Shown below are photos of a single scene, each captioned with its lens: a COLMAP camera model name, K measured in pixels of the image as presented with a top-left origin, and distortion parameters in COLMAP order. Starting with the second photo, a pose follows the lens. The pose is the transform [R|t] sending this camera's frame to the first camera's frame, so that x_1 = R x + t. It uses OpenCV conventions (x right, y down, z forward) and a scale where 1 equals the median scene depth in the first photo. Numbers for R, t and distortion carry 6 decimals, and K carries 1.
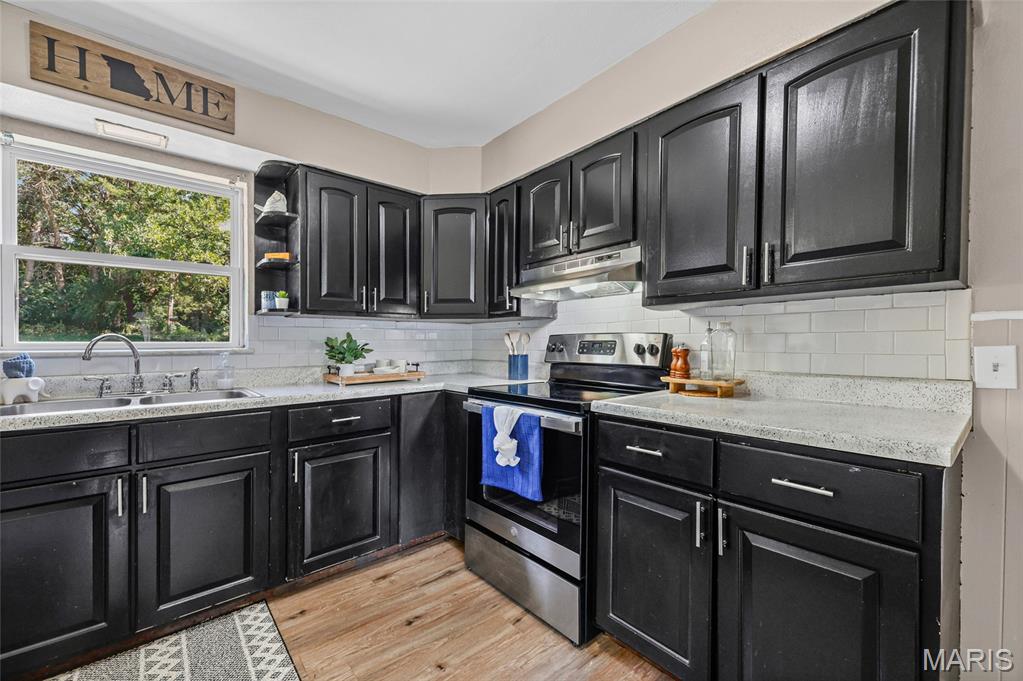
lens RADIAL K [[419.6, 0, 519.0], [0, 419.6, 345.6], [0, 0, 1]] dist [0.010811, -0.000135]
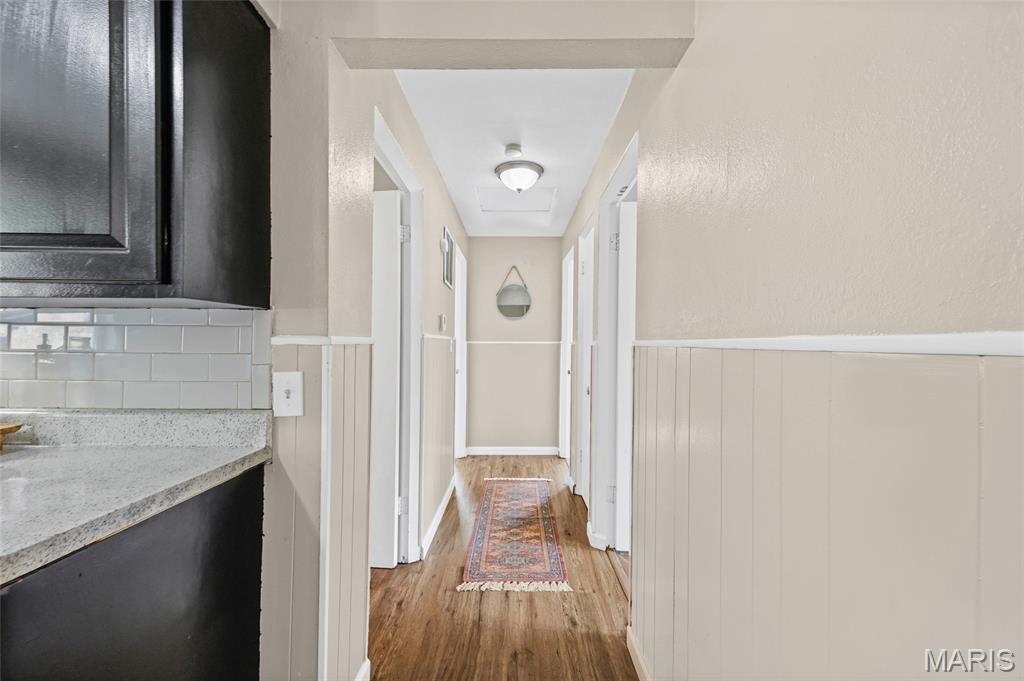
lens RADIAL K [[413.0, 0, 509.1], [0, 413.0, 338.3], [0, 0, 1]] dist [0.017401, -0.000195]
pose [[0.665355, 0.019530, 0.746272, 0.526401], [-0.006362, 0.999770, -0.020491, -0.041140], [-0.746500, 0.008886, 0.665326, 0.003166]]
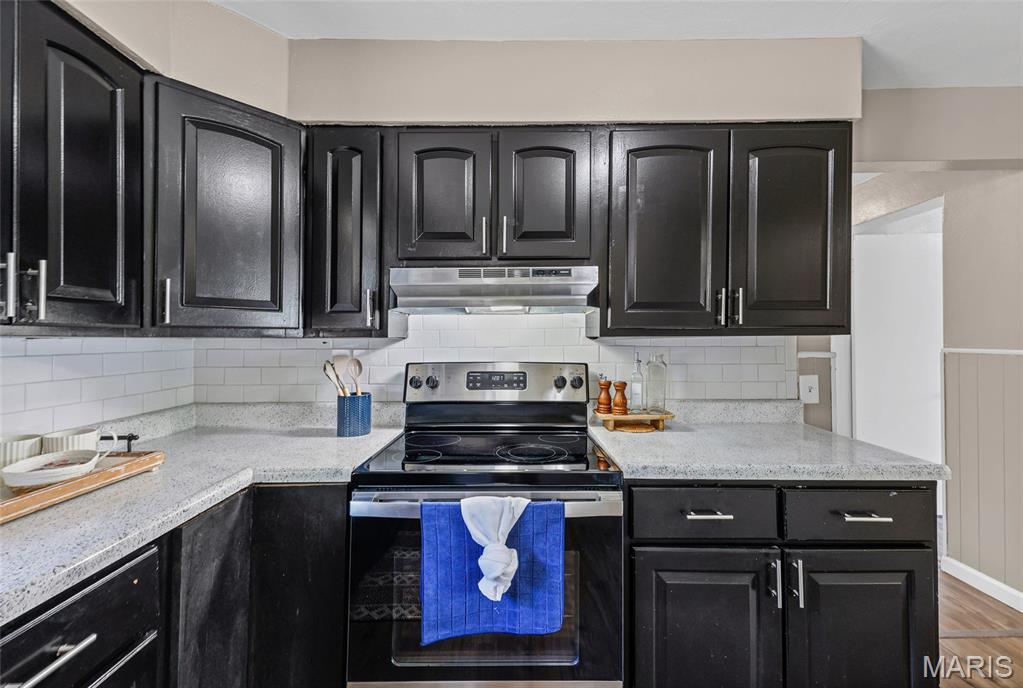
lens RADIAL K [[425.7, 0, 513.0], [0, 425.7, 333.7], [0, 0, 1]] dist [0.018315, -0.000026]
pose [[0.649463, 0.012106, 0.760297, -0.490516], [0.003474, 0.999816, -0.018887, -0.083269], [-0.760385, 0.014907, 0.649301, 0.568108]]
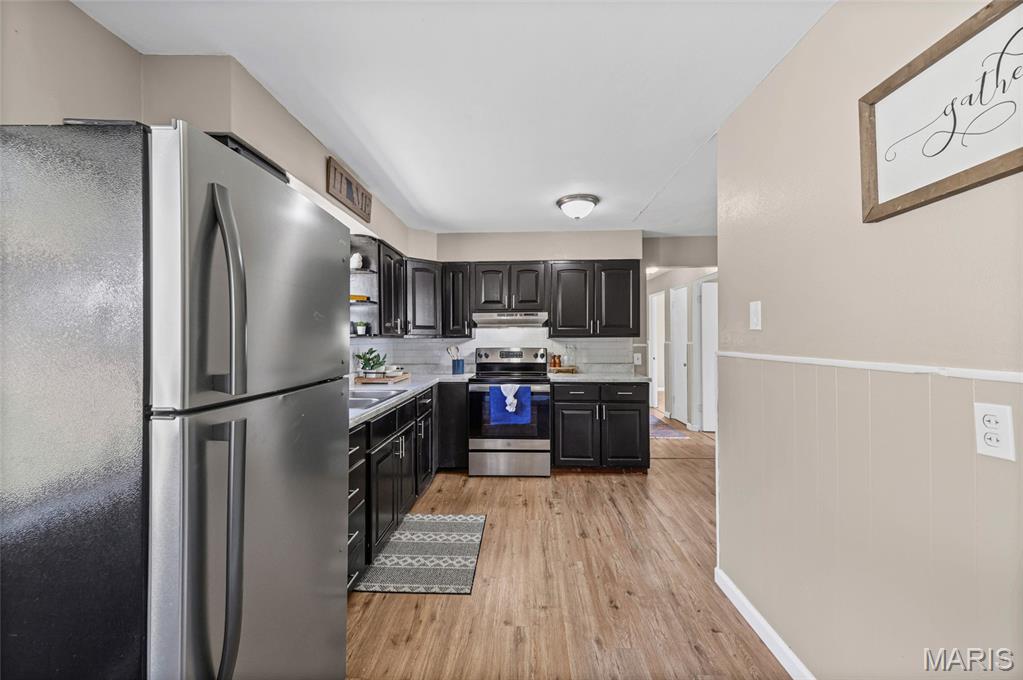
lens RADIAL K [[412.6, 0, 508.6], [0, 412.6, 337.8], [0, 0, 1]] dist [0.017401, -0.000195]
pose [[0.688824, 0.003321, 0.724921, -1.554882], [0.007033, 0.999912, -0.011264, -0.067901], [-0.724895, 0.012858, 0.688740, -0.441497]]
